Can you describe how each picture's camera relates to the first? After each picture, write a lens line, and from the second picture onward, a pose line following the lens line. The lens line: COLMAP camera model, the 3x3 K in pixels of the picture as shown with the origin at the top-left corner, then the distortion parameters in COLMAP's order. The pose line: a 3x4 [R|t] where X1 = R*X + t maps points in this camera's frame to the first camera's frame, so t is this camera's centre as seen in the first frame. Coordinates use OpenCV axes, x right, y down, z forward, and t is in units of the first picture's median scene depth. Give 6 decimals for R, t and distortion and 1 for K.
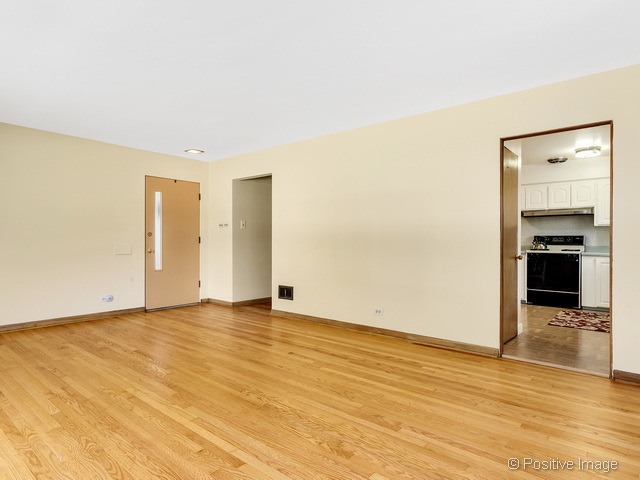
lens RADIAL K [[374.5, 0, 320.0], [0, 374.5, 240.0], [0, 0, 1]] dist [0.005467, 0.002089]
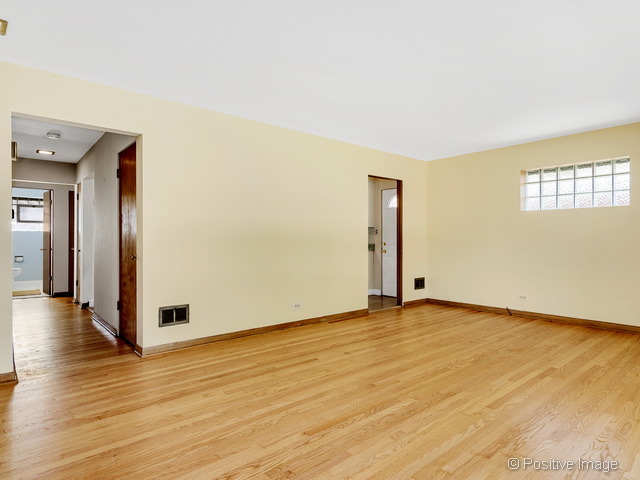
lens RADIAL K [[374.5, 0, 320.0], [0, 374.5, 240.0], [0, 0, 1]] dist [0.005467, 0.002089]
pose [[0.164167, -0.002366, 0.986430, -1.090403], [-0.000553, 0.999997, 0.002490, -0.001947], [-0.986432, -0.000954, 0.164165, 0.921293]]
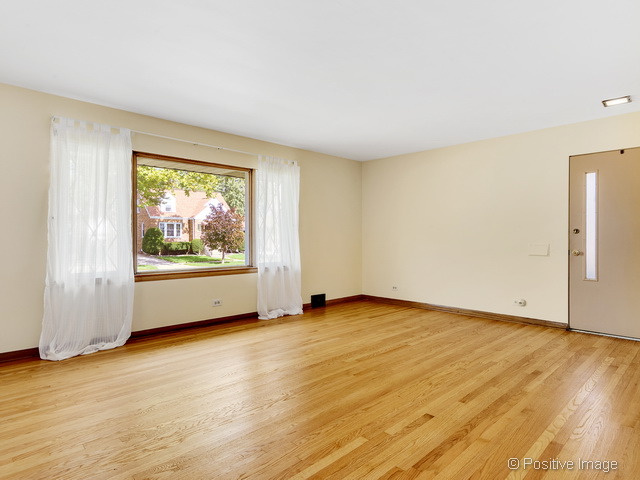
lens RADIAL K [[374.5, 0, 320.0], [0, 374.5, 240.0], [0, 0, 1]] dist [0.005467, 0.002089]
pose [[-0.101555, 0.003392, -0.994824, 0.582802], [0.000199, 0.999994, 0.003389, 0.000496], [0.994830, 0.000146, -0.101555, 0.894215]]
